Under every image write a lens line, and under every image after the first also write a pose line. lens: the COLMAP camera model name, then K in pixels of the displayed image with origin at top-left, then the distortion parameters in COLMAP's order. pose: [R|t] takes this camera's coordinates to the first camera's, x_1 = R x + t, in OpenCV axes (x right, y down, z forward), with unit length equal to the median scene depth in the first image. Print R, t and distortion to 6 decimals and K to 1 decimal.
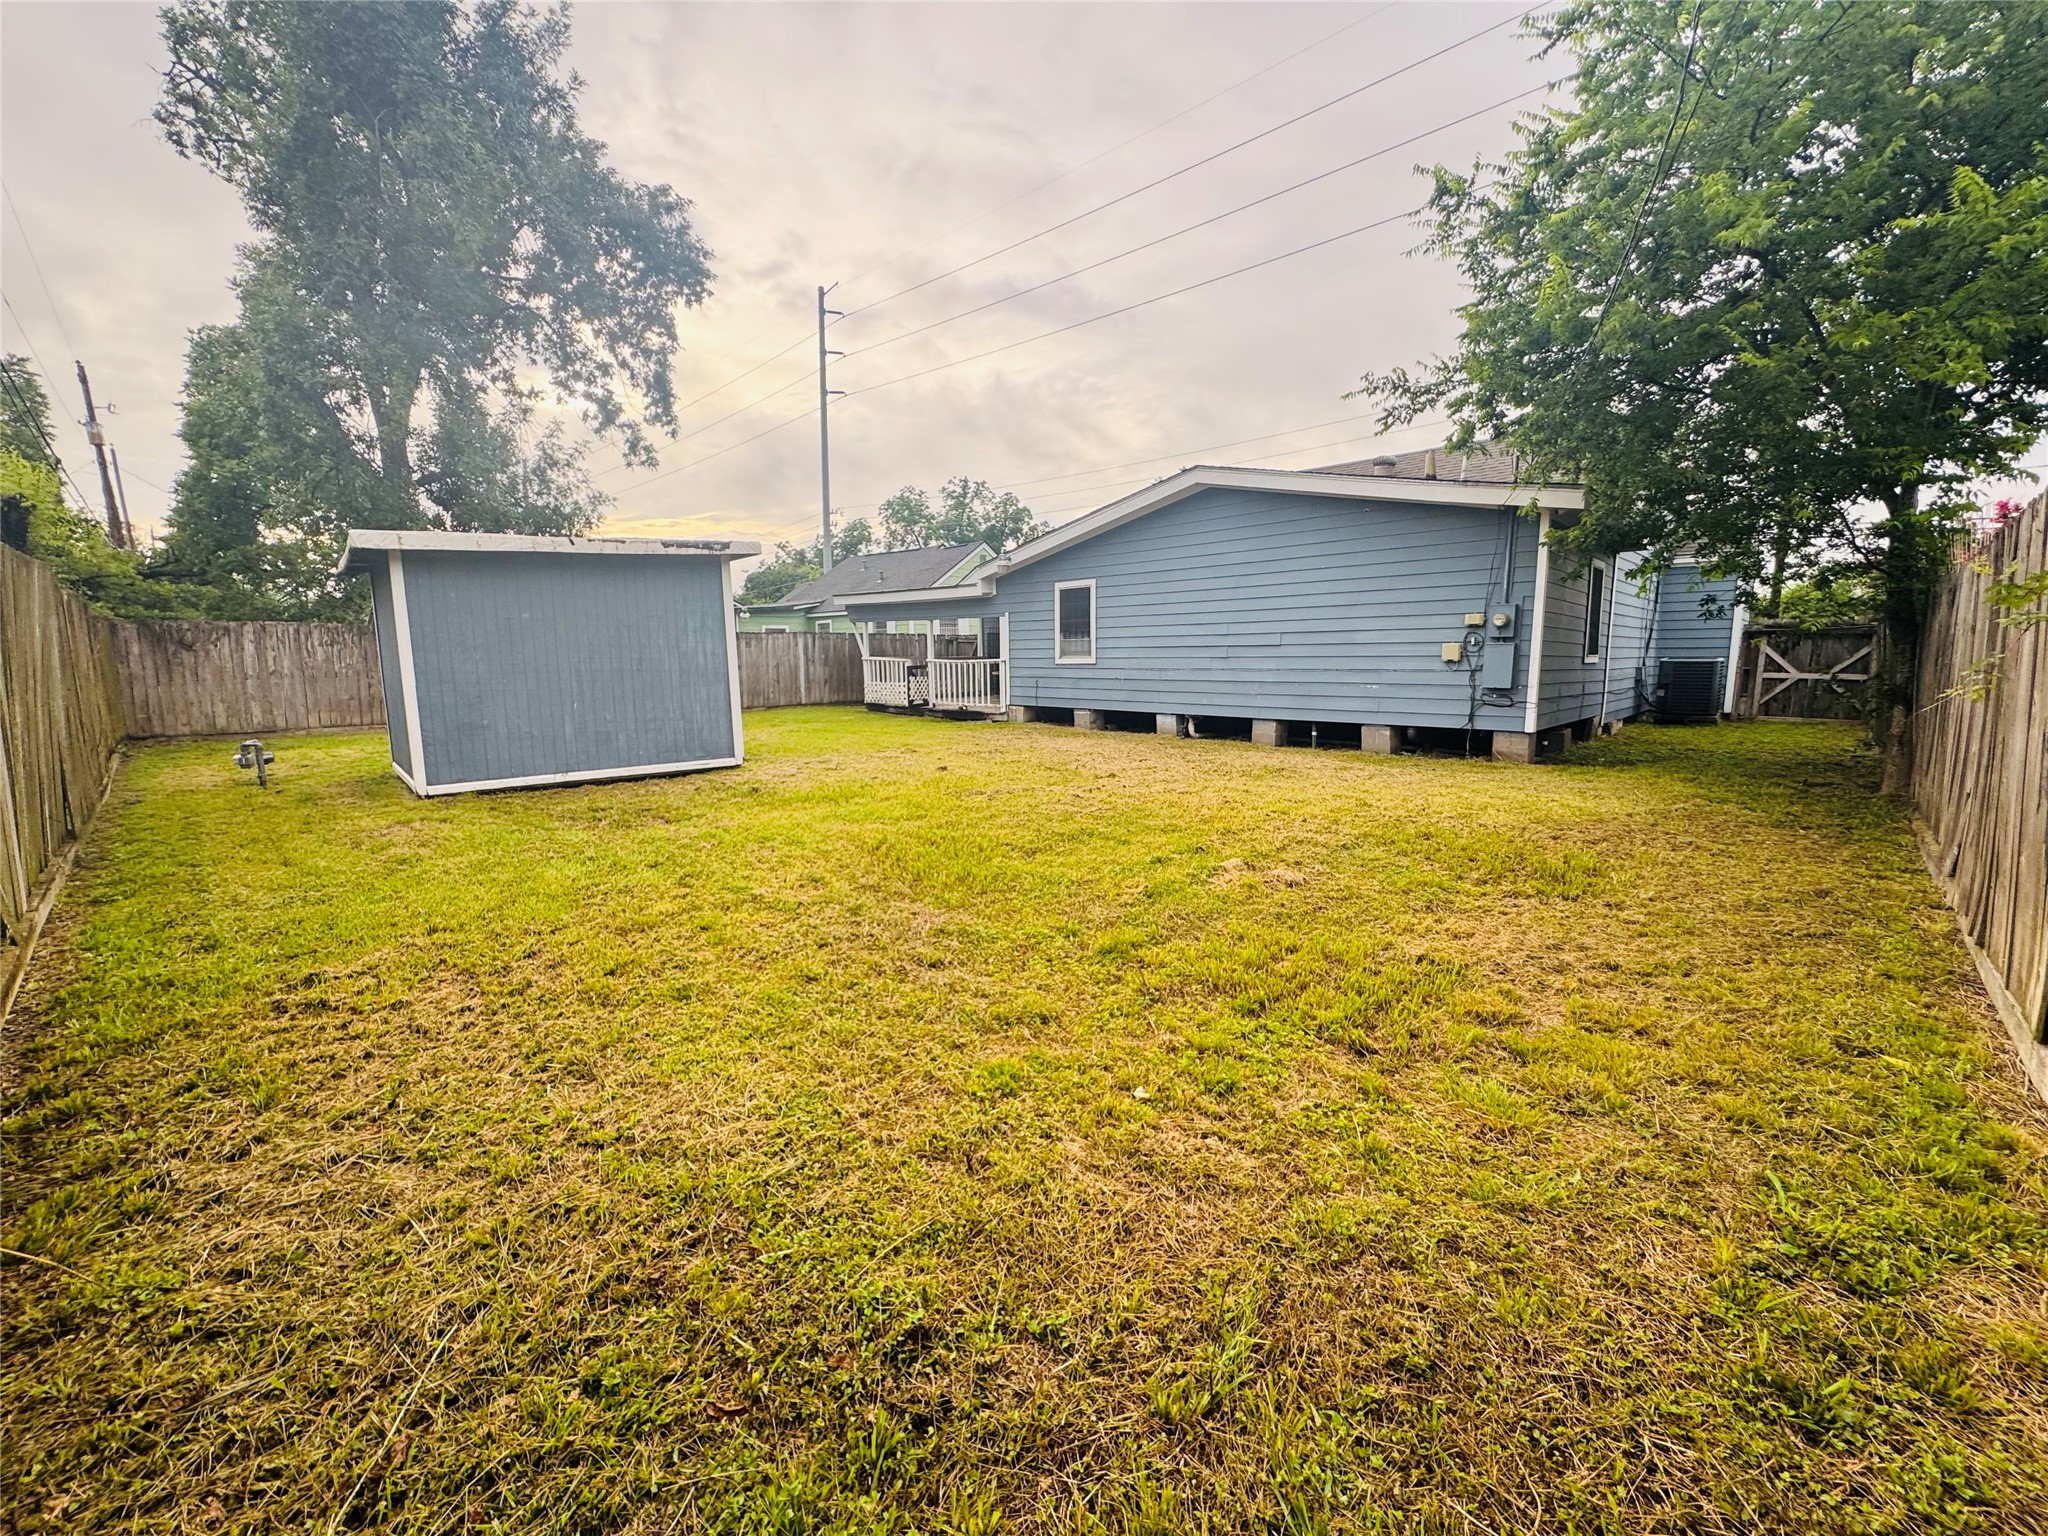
lens RADIAL K [[826.5, 0, 1012.0], [0, 826.5, 764.3], [0, 0, 1]] dist [-0.002283, -0.000119]
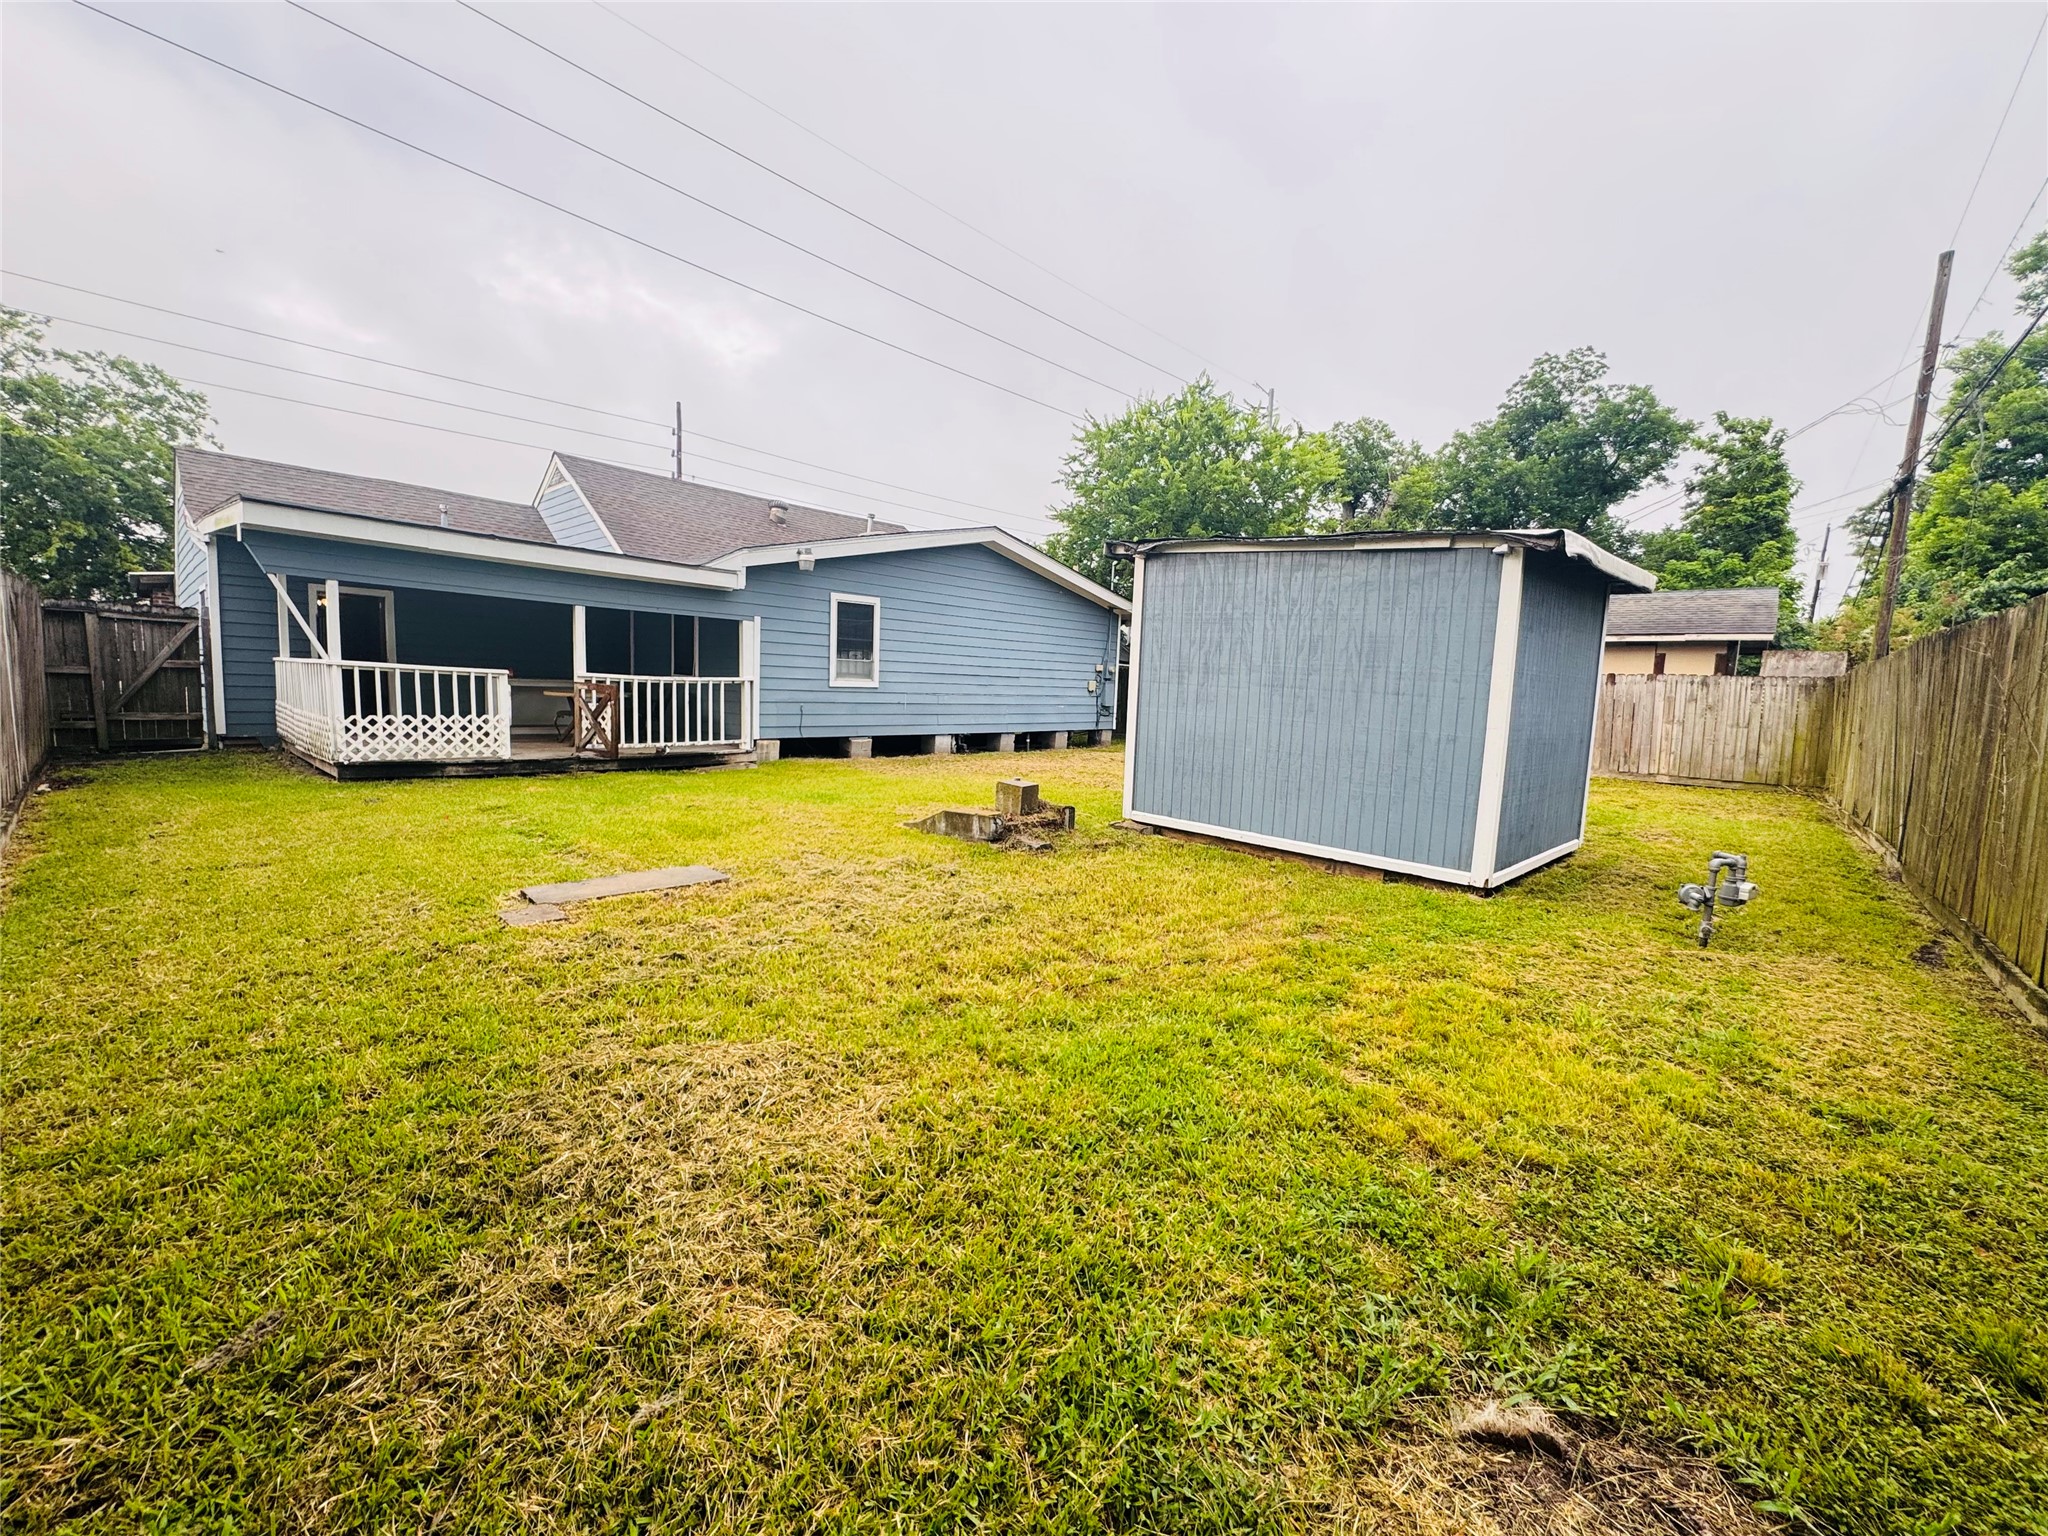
lens RADIAL K [[826.5, 0, 1012.0], [0, 826.5, 764.3], [0, 0, 1]] dist [-0.002283, -0.000119]
pose [[-0.057757, -0.096349, 0.993670, -0.841150], [0.089072, 0.990865, 0.101254, -0.115166], [-0.994349, 0.094356, -0.048648, 0.890429]]
